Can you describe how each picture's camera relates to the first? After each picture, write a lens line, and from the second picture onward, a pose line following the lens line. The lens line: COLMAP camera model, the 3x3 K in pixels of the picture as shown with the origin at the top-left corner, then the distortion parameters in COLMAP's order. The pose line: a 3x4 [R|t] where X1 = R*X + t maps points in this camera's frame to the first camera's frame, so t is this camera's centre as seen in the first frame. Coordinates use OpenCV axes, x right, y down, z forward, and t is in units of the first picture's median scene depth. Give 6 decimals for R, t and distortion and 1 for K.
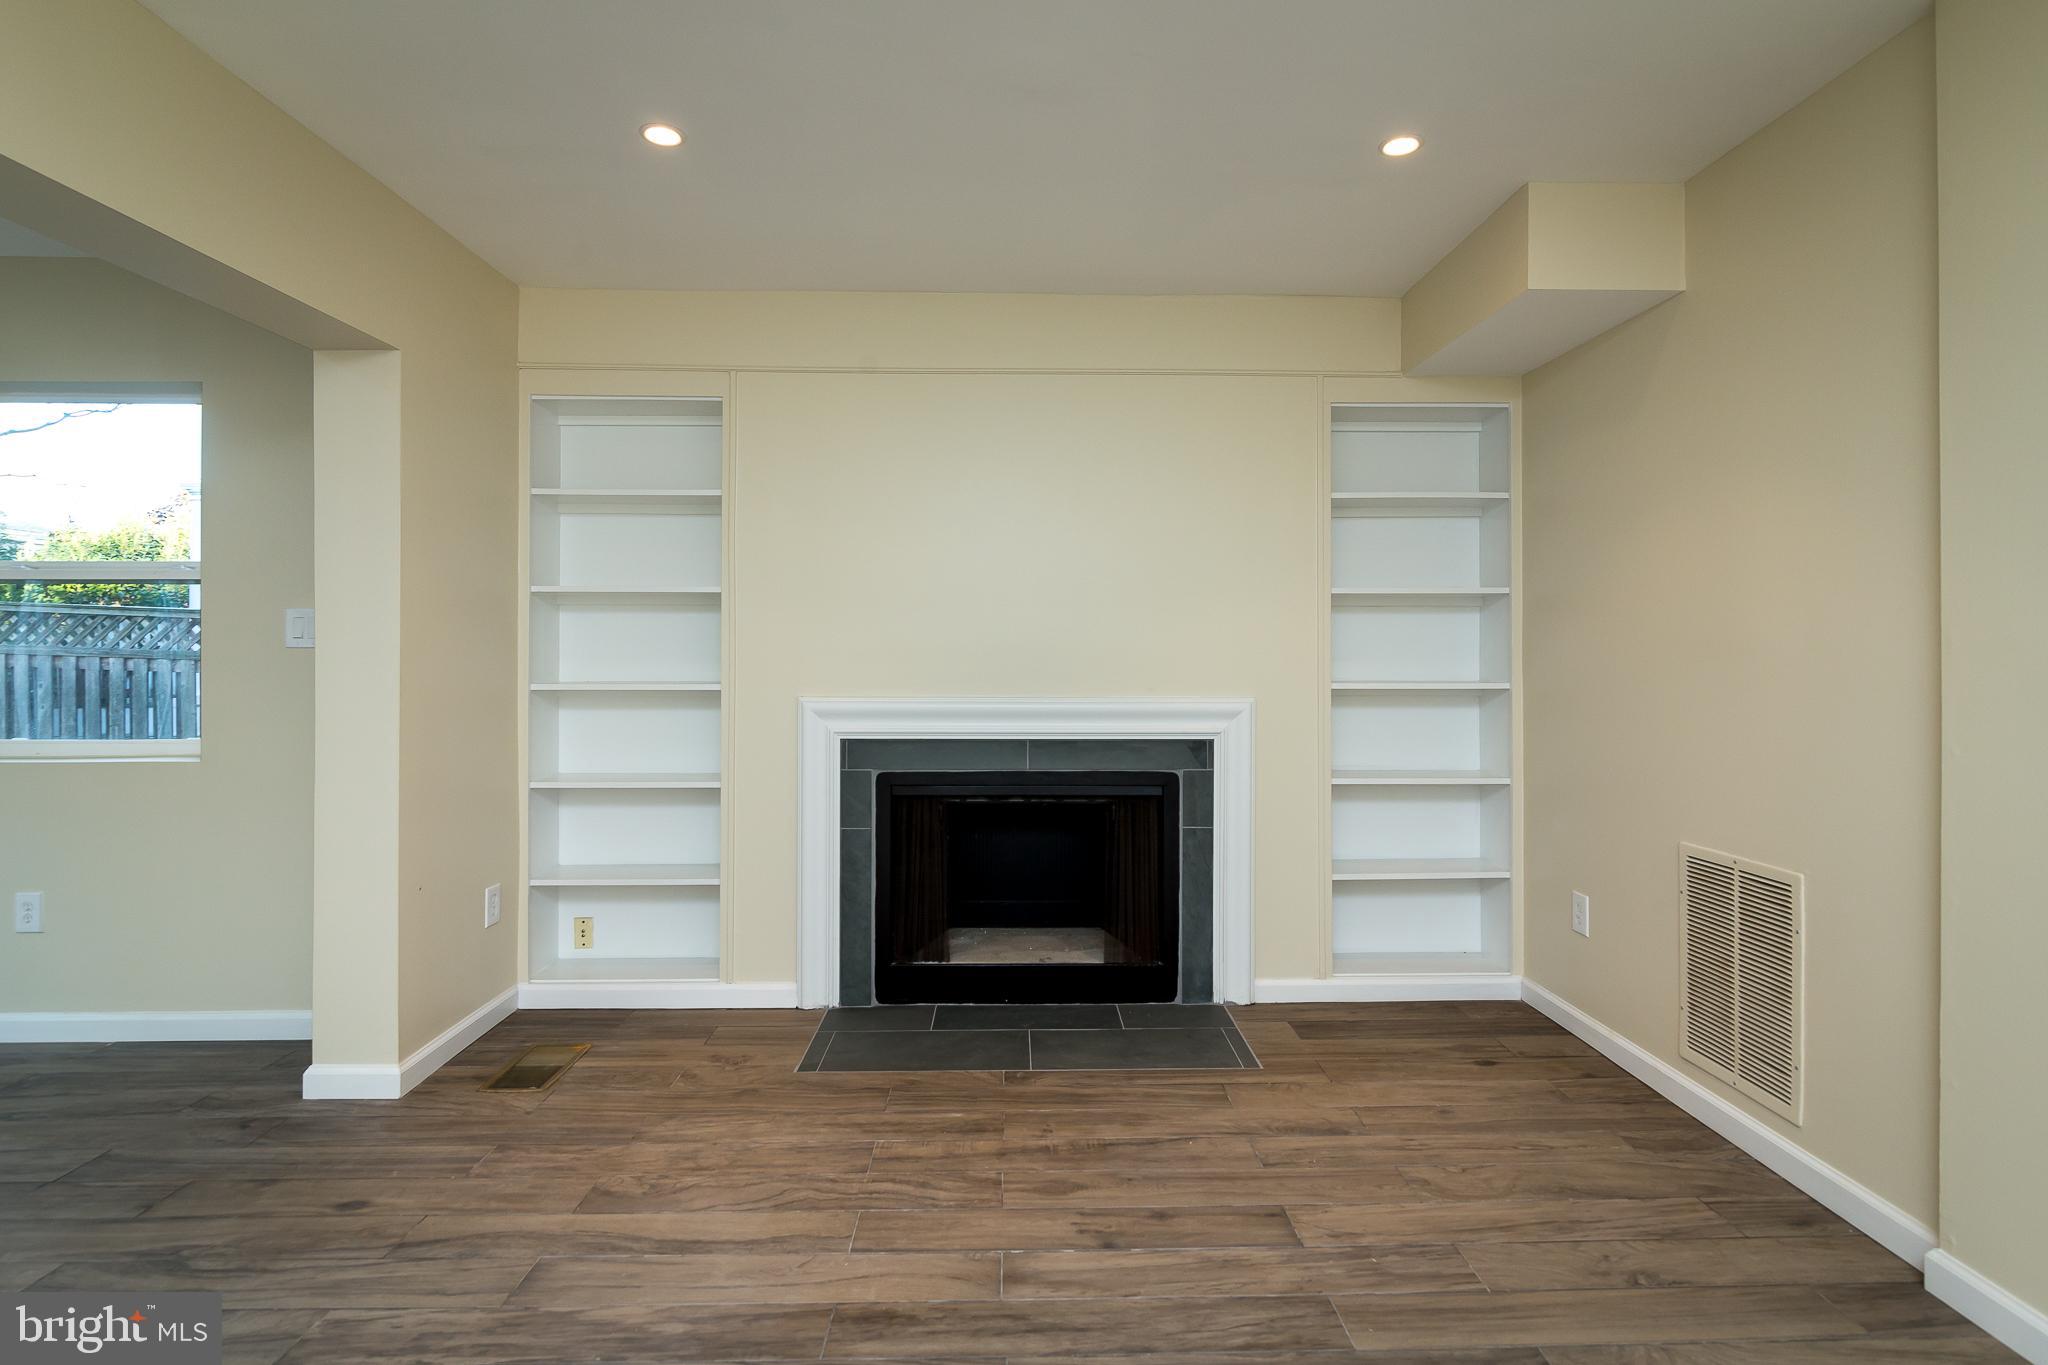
lens RADIAL K [[997.3, 0, 1024.7], [0, 997.3, 647.6], [0, 0, 1]] dist [0.001356, -0.000851]
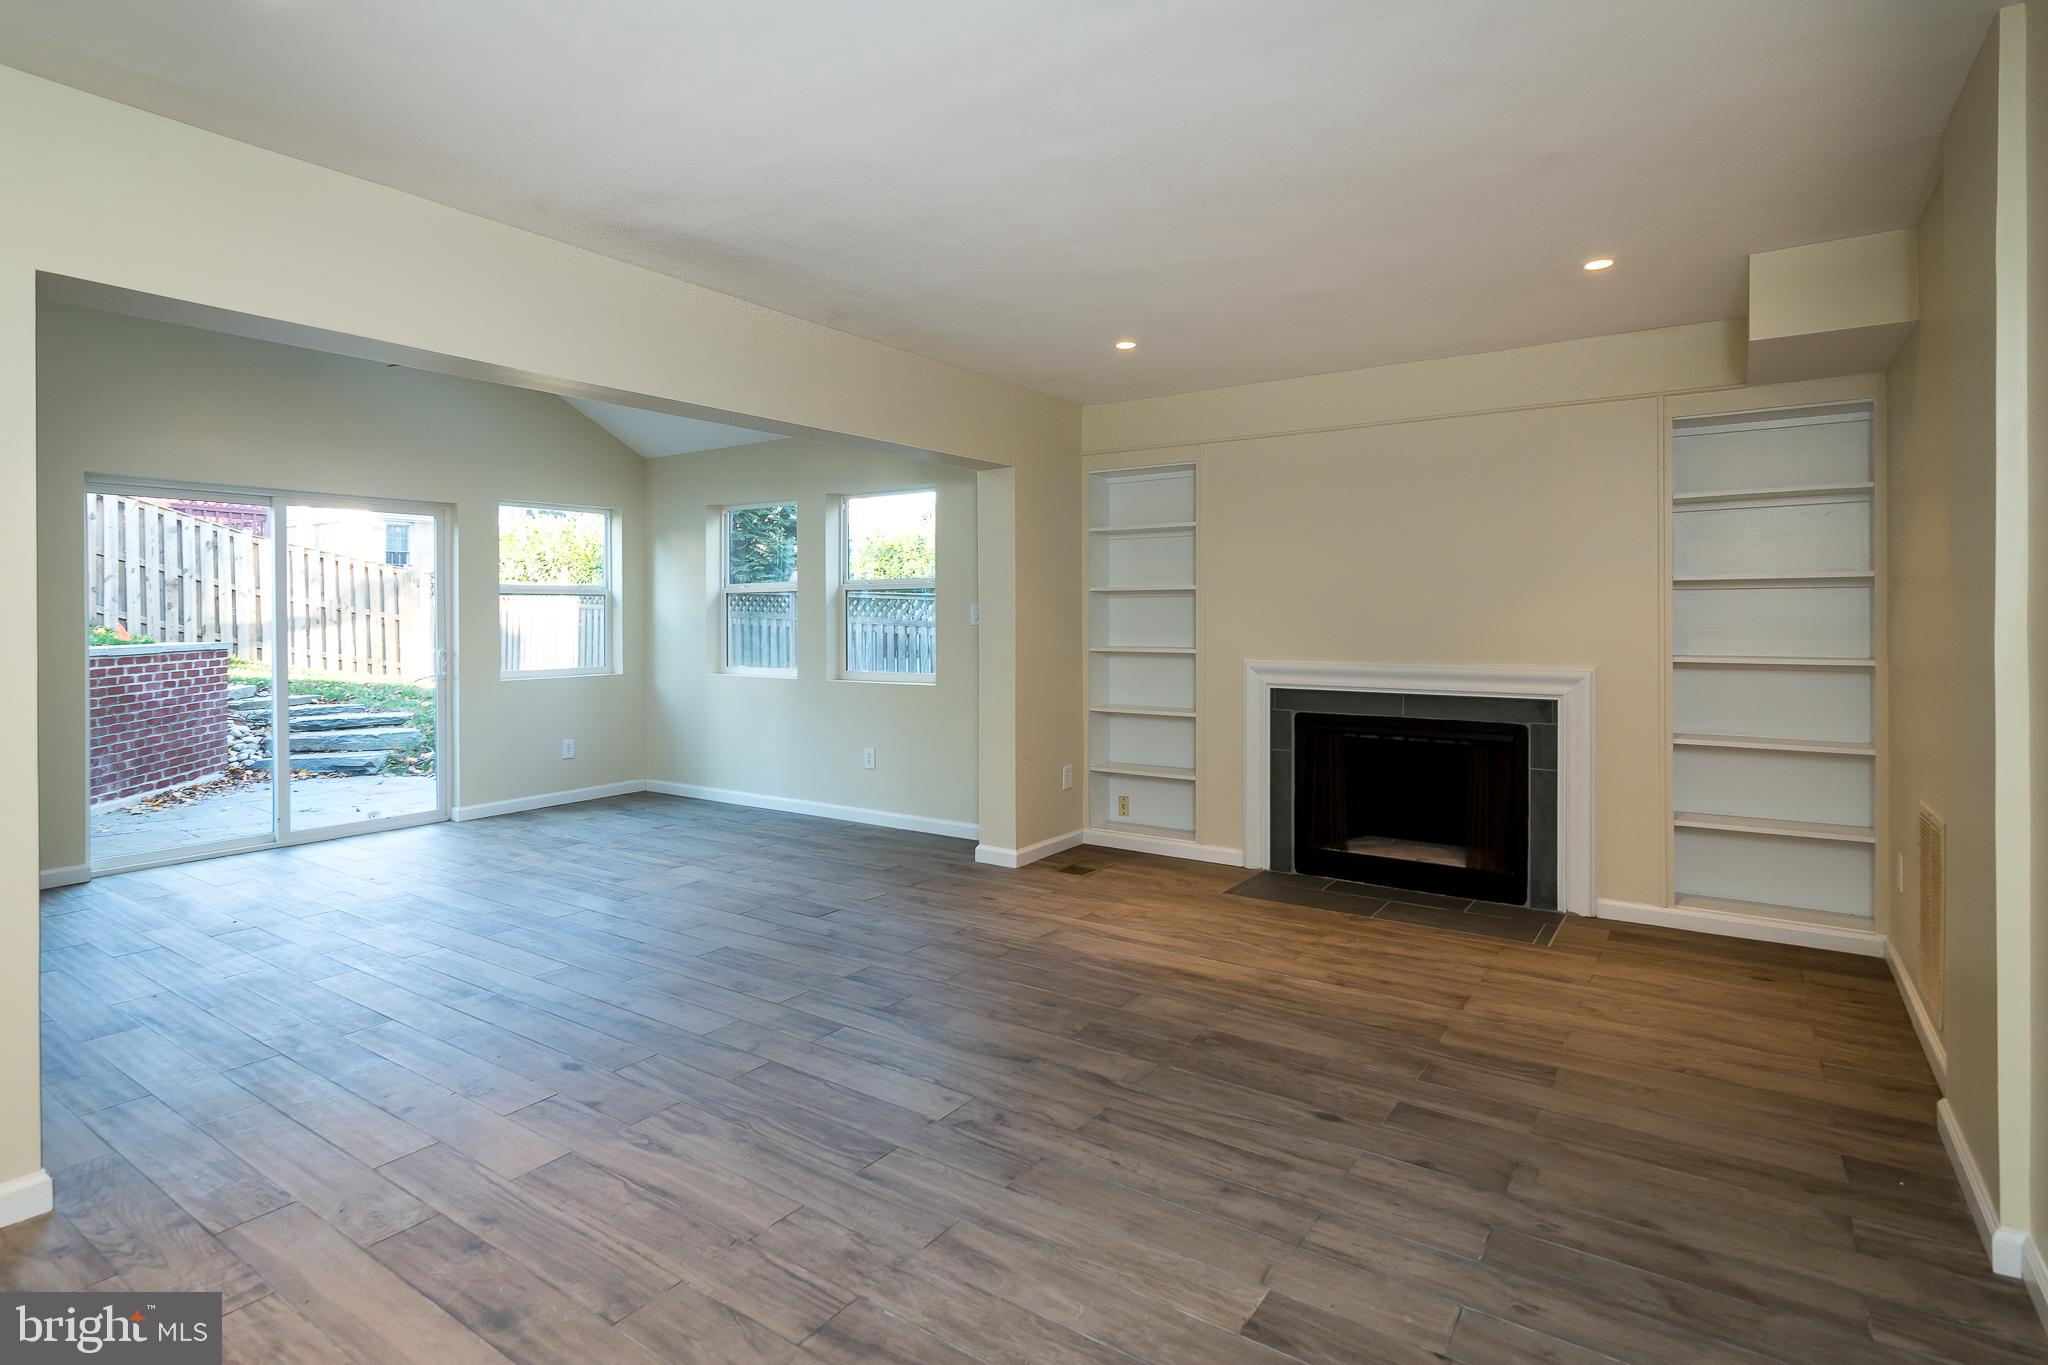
lens RADIAL K [[1036.9, 0, 1022.4], [0, 1036.9, 618.0], [0, 0, 1]] dist [-0.002268, -0.000190]
pose [[0.812948, 0.000634, -0.582336, 0.489846], [0.003109, 0.999980, 0.005429, -0.024683], [0.582328, -0.006224, 0.812930, -0.542031]]
